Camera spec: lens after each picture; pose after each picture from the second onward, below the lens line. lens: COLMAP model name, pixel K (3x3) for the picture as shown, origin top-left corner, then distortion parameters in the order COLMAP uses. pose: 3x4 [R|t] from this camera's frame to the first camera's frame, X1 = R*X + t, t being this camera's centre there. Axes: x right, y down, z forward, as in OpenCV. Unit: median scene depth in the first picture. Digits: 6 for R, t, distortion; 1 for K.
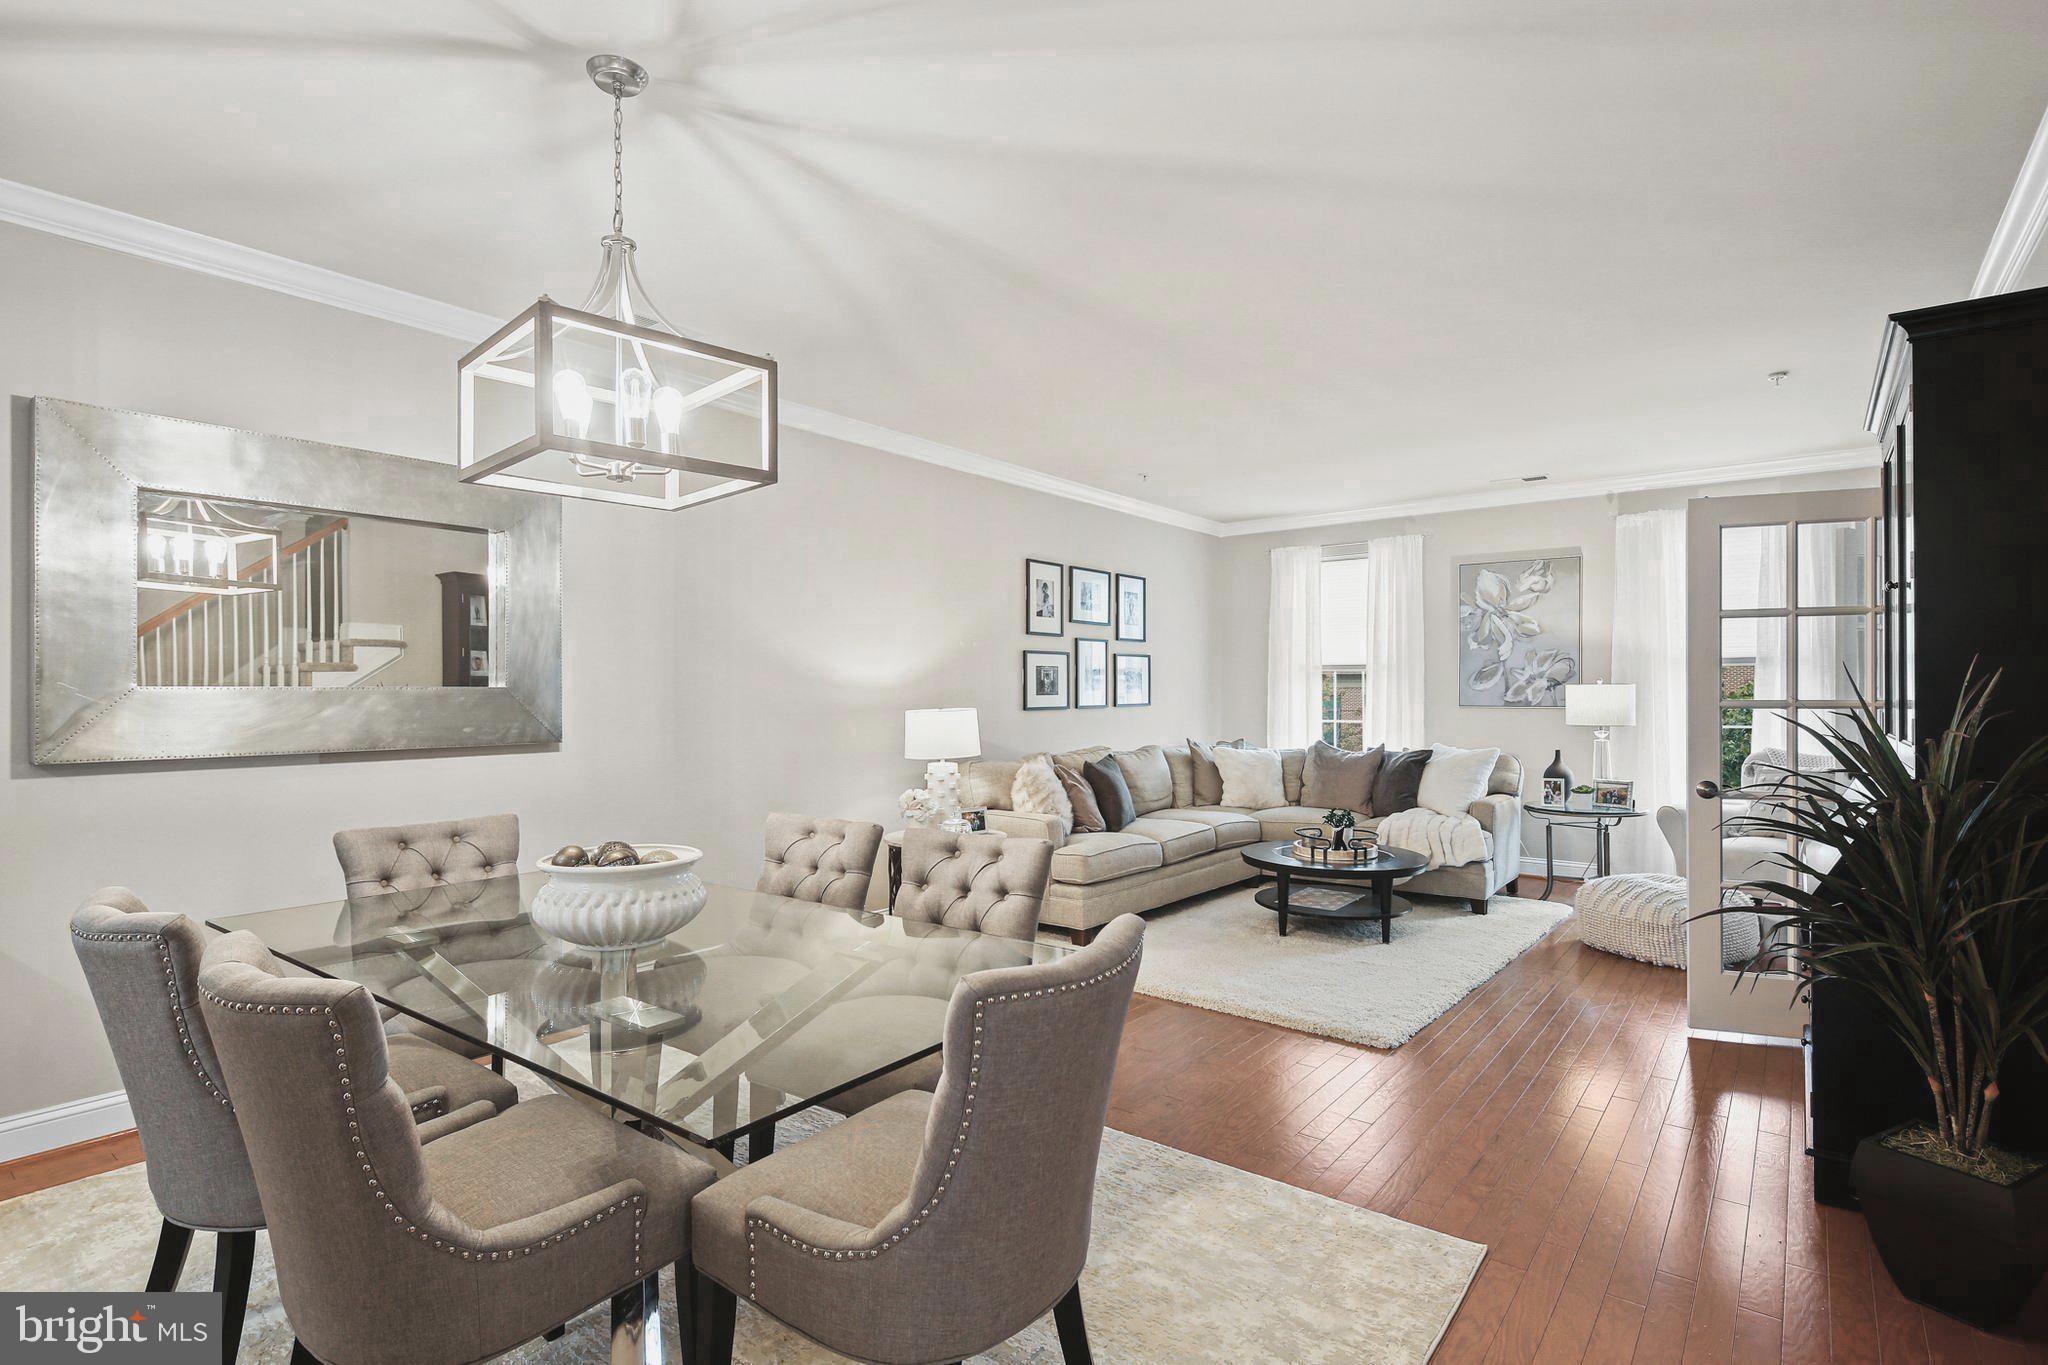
lens RADIAL K [[998.1, 0, 1019.9], [0, 998.1, 694.9], [0, 0, 1]] dist [-0.000344, -0.000988]
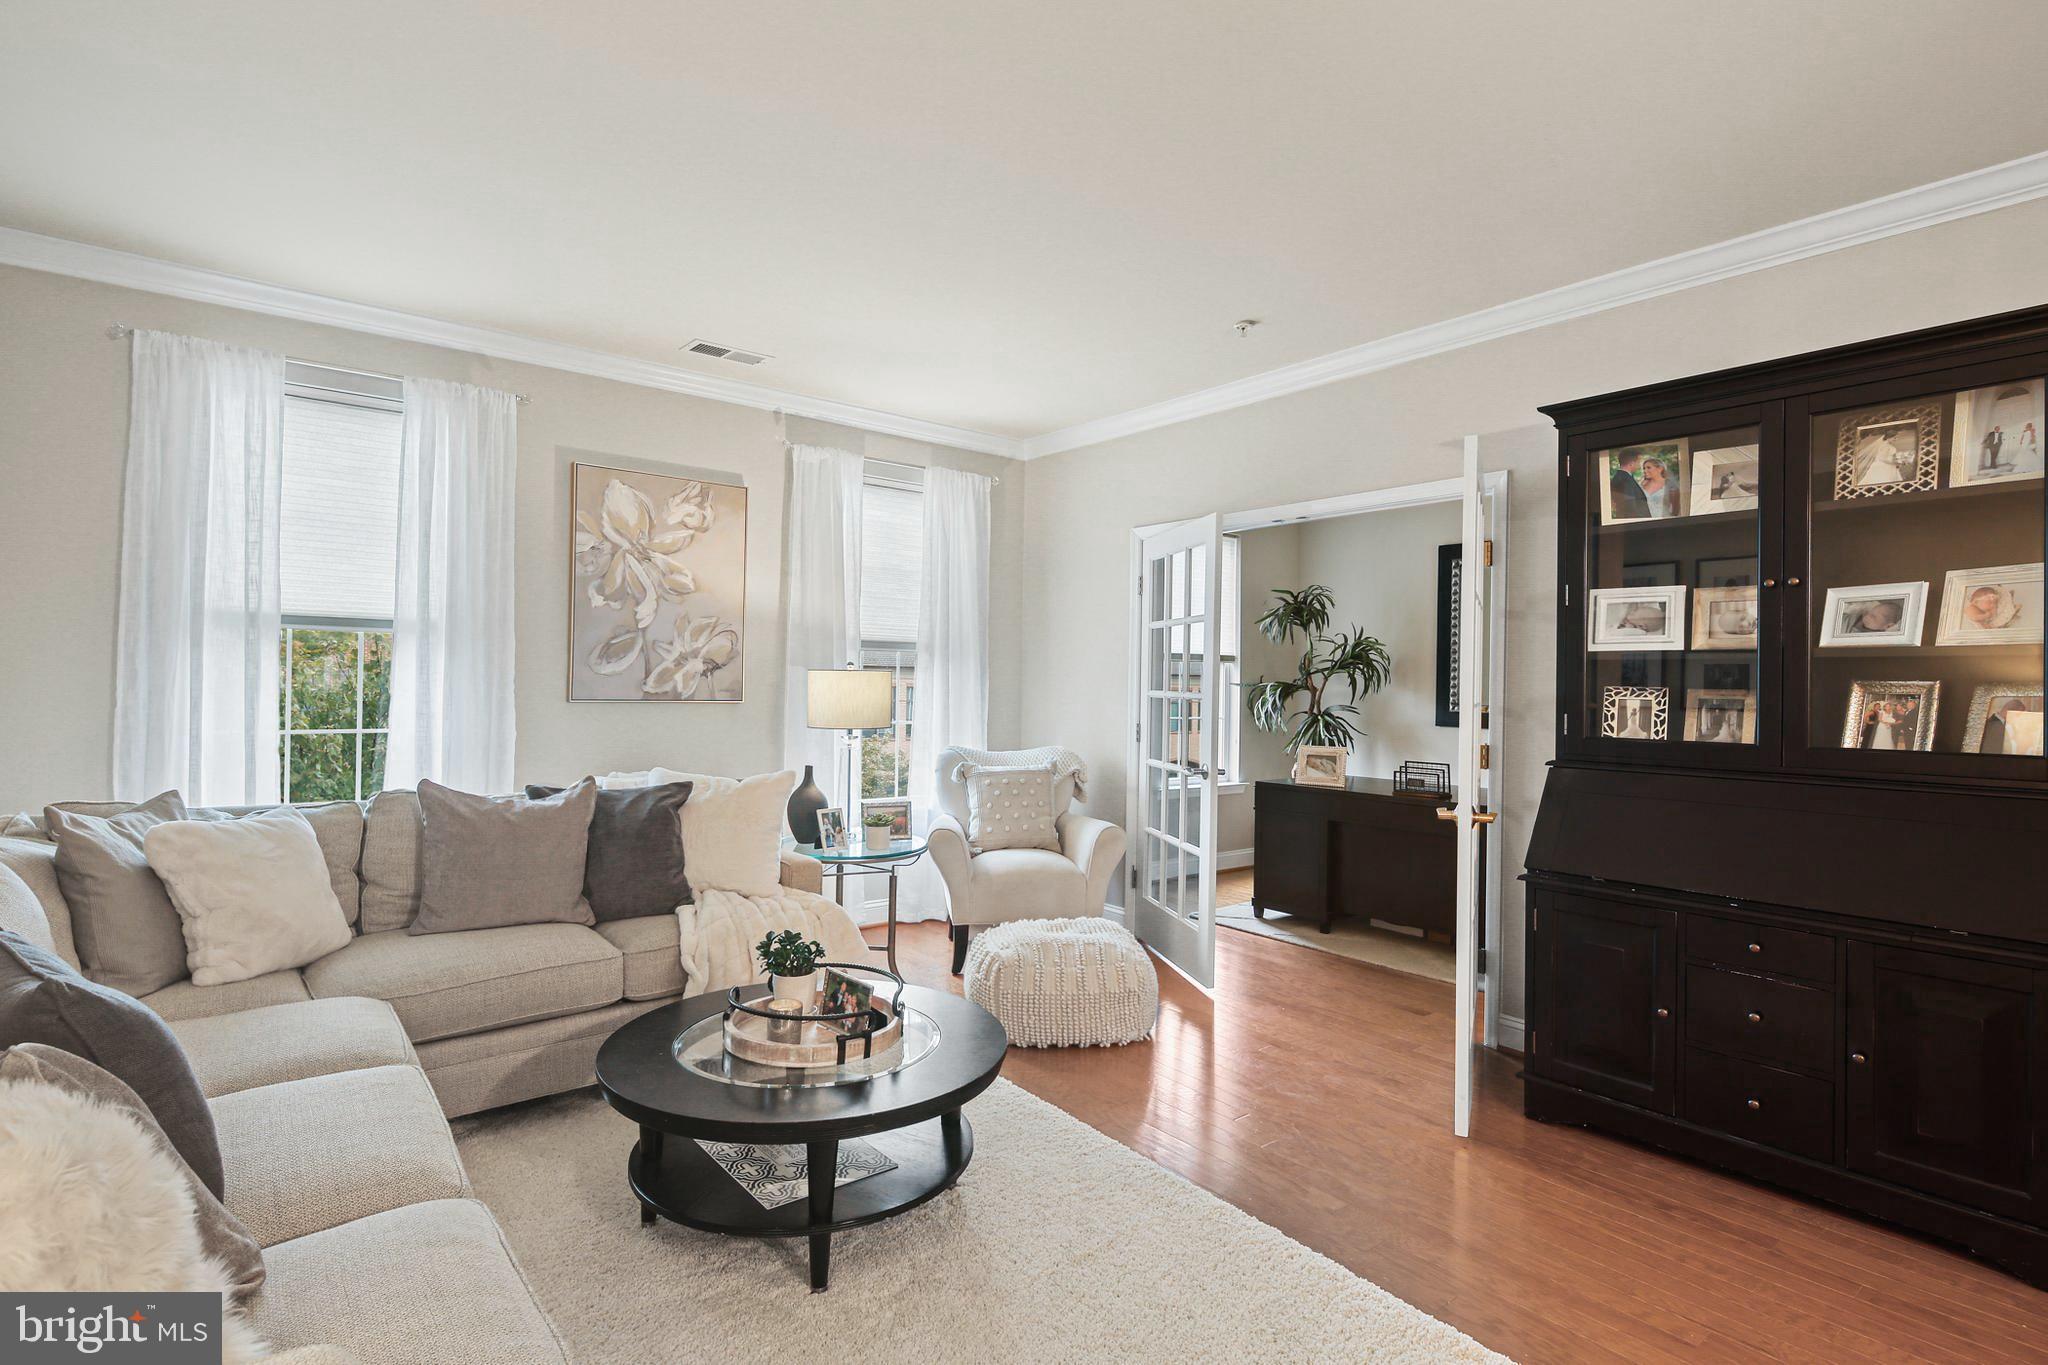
lens RADIAL K [[999.3, 0, 1029.0], [0, 999.3, 686.1], [0, 0, 1]] dist [-0.001105, -0.000578]
pose [[0.227590, 0.003039, 0.973752, -0.086045], [-0.013708, 0.999906, 0.000083, -0.001169], [-0.973661, -0.013367, 0.227610, 0.658568]]
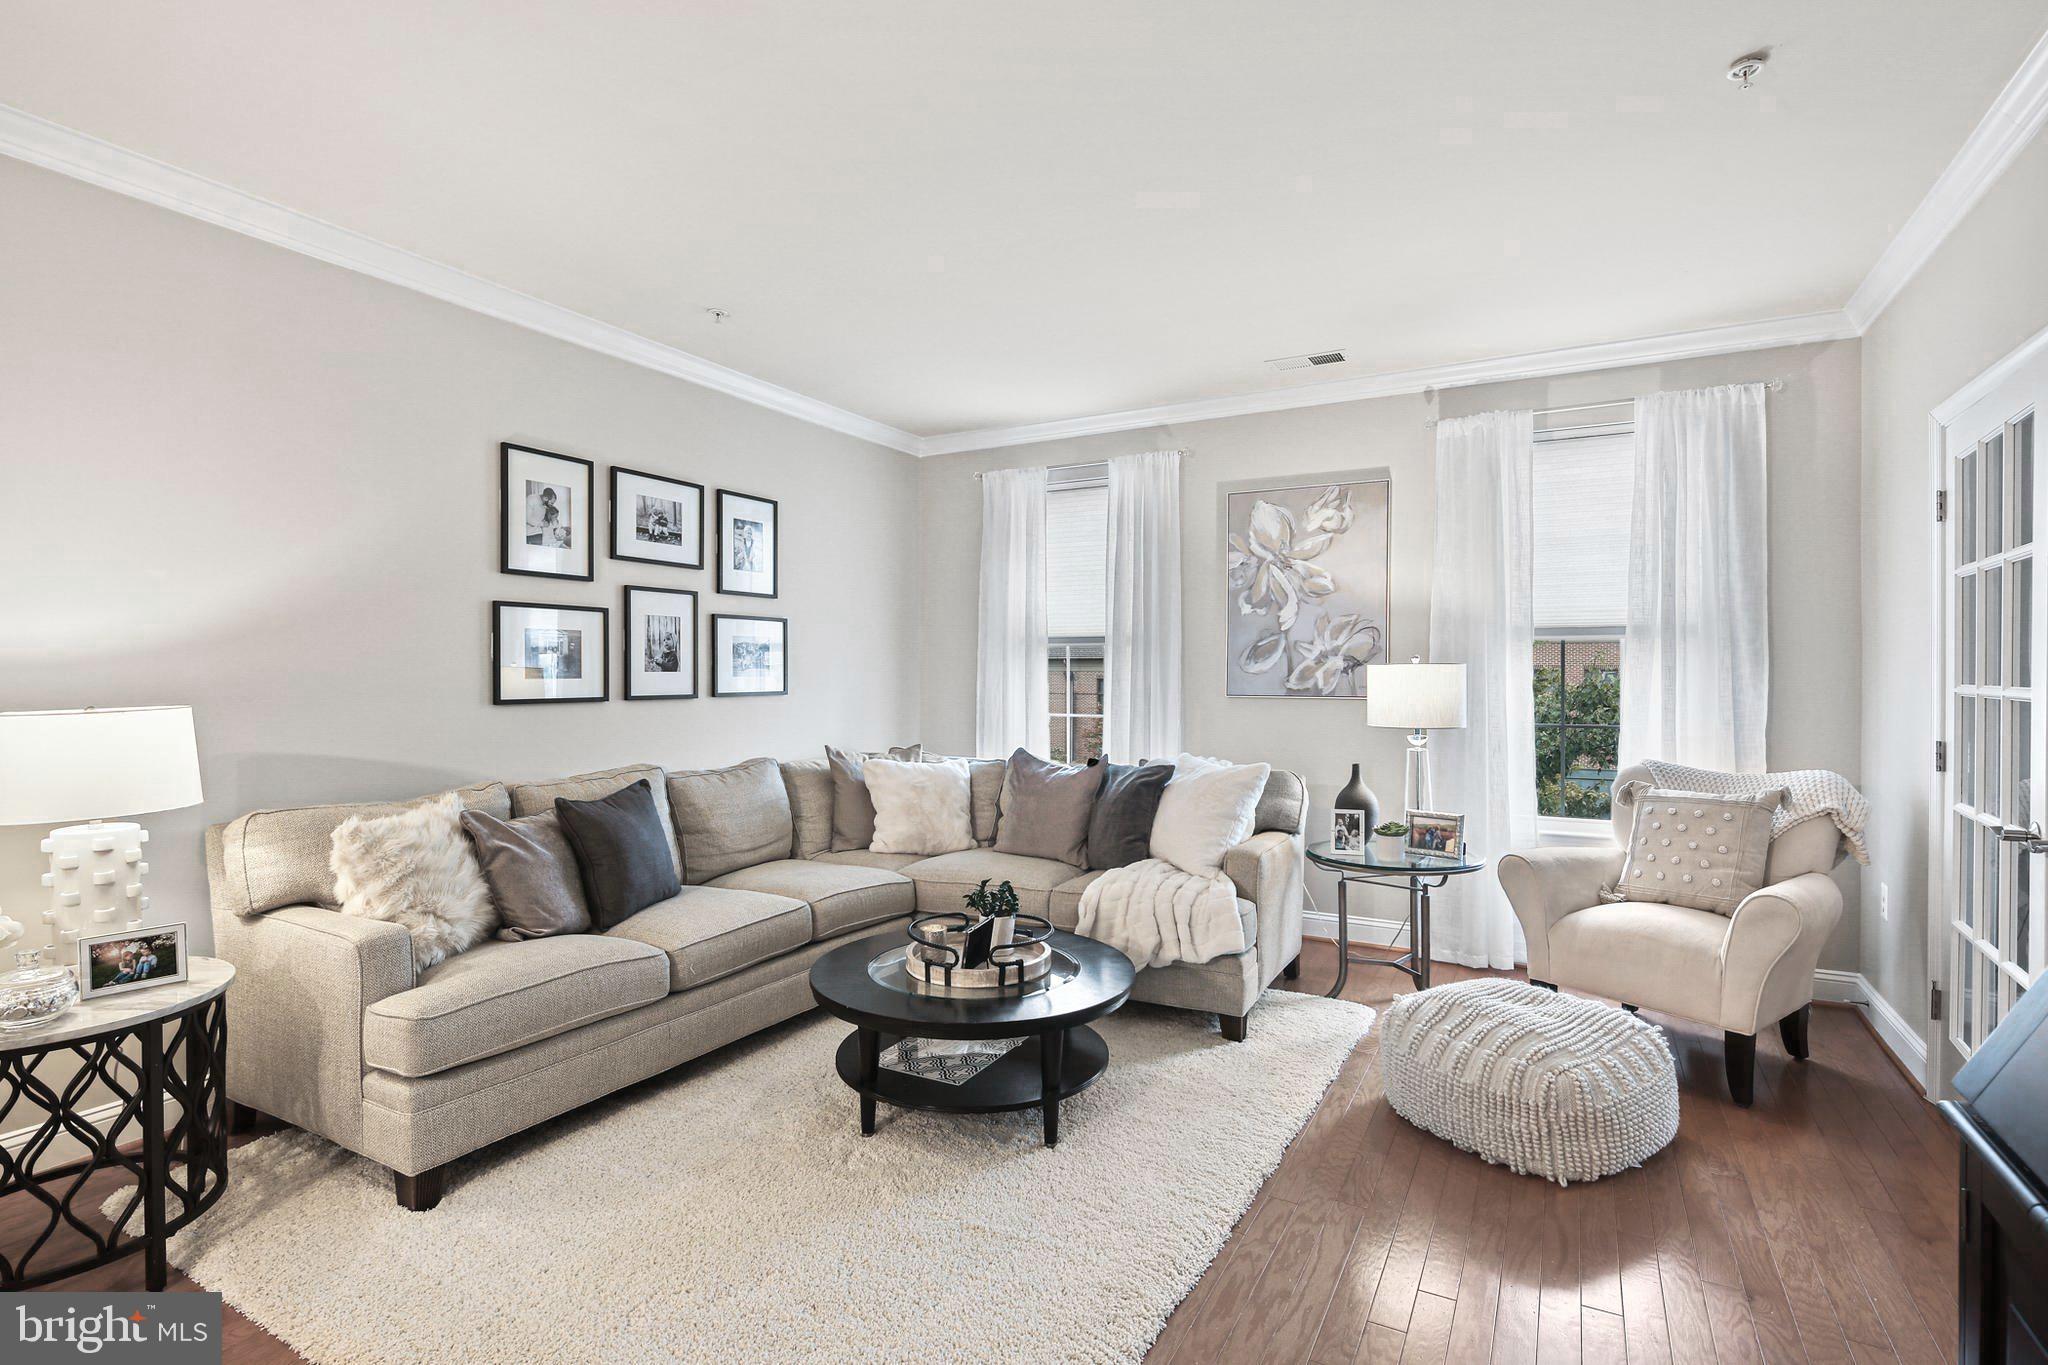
lens RADIAL K [[987.6, 0, 1027.8], [0, 987.6, 682.2], [0, 0, 1]] dist [0.002025, -0.000395]
pose [[0.986478, 0.001898, 0.163884, 0.207411], [-0.002540, 0.999990, 0.003705, -0.000479], [-0.163875, -0.004071, 0.986473, 0.372641]]
